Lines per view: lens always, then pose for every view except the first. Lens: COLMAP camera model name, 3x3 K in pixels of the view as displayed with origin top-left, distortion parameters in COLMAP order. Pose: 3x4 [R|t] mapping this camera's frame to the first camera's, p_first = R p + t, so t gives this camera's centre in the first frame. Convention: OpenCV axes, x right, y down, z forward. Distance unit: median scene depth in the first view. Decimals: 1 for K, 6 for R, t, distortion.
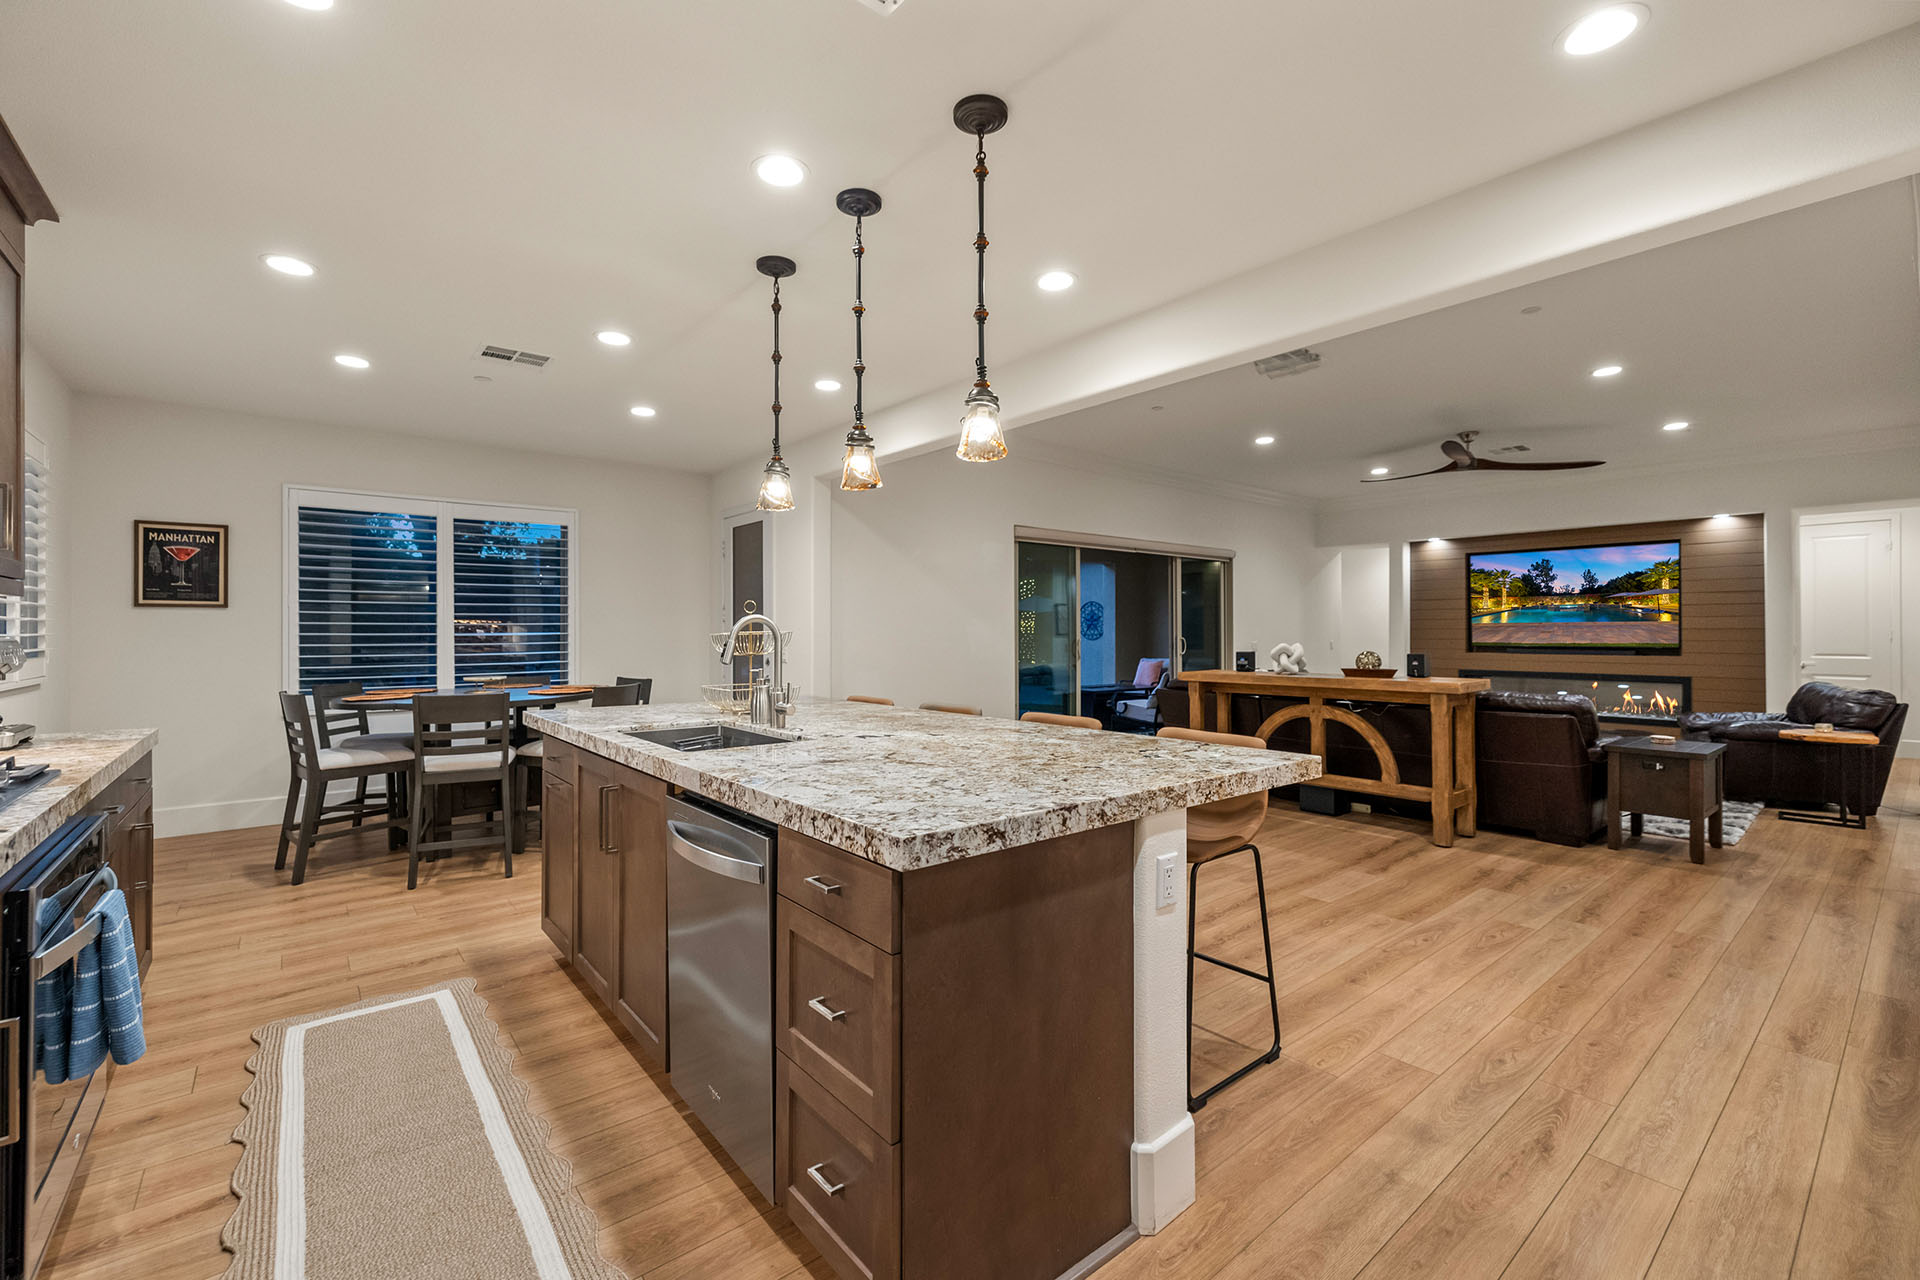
lens RADIAL K [[812.8, 0, 952.4], [0, 812.8, 627.1], [0, 0, 1]] dist [0.001995, 0.000381]
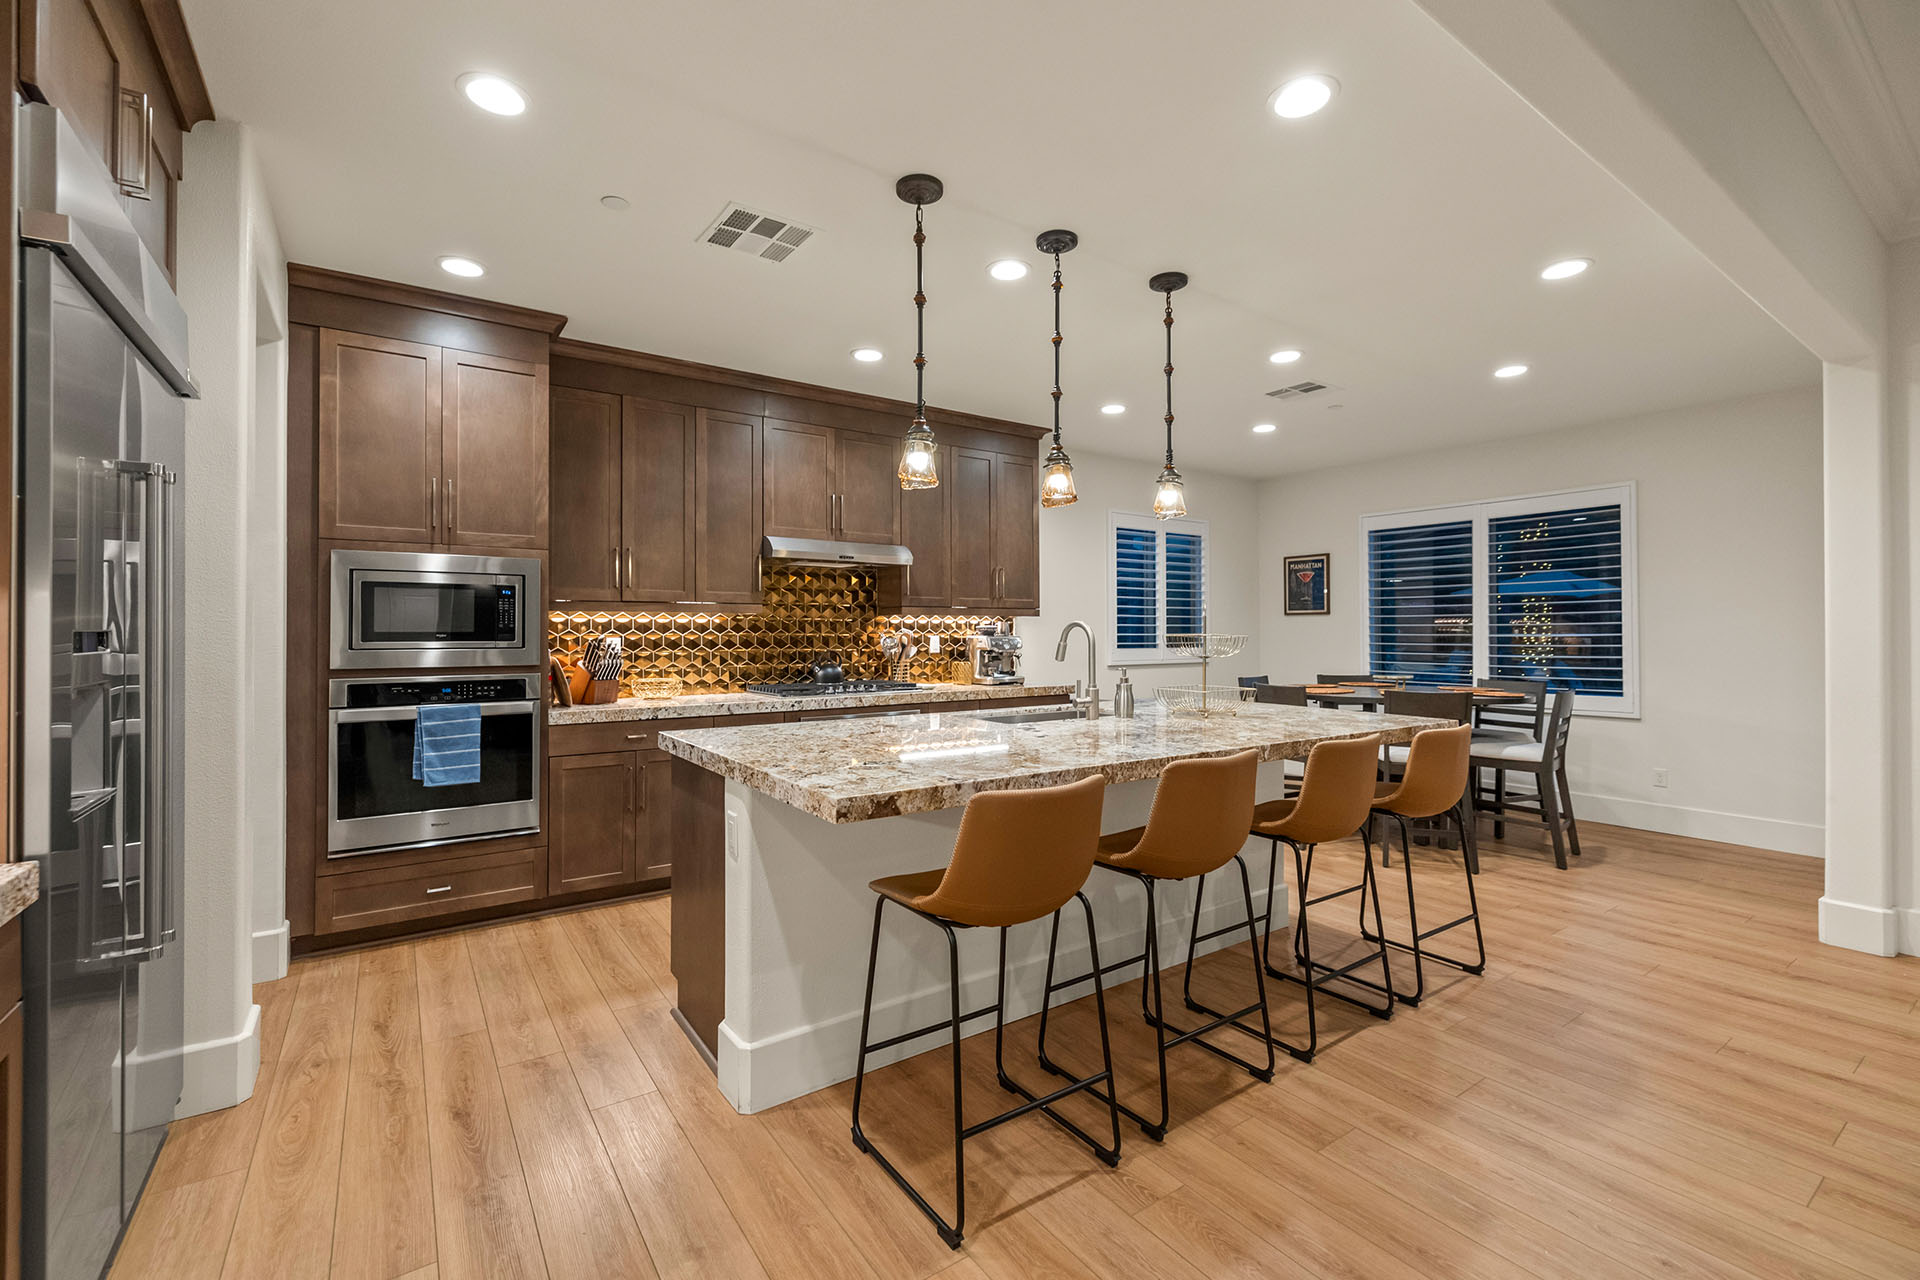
lens RADIAL K [[812.8, 0, 952.4], [0, 812.8, 627.1], [0, 0, 1]] dist [0.001995, 0.000381]
pose [[-0.081812, -0.003362, -0.996642, 0.675740], [0.006249, 0.999973, -0.003886, -0.001553], [0.996628, -0.006546, -0.081788, 0.651646]]
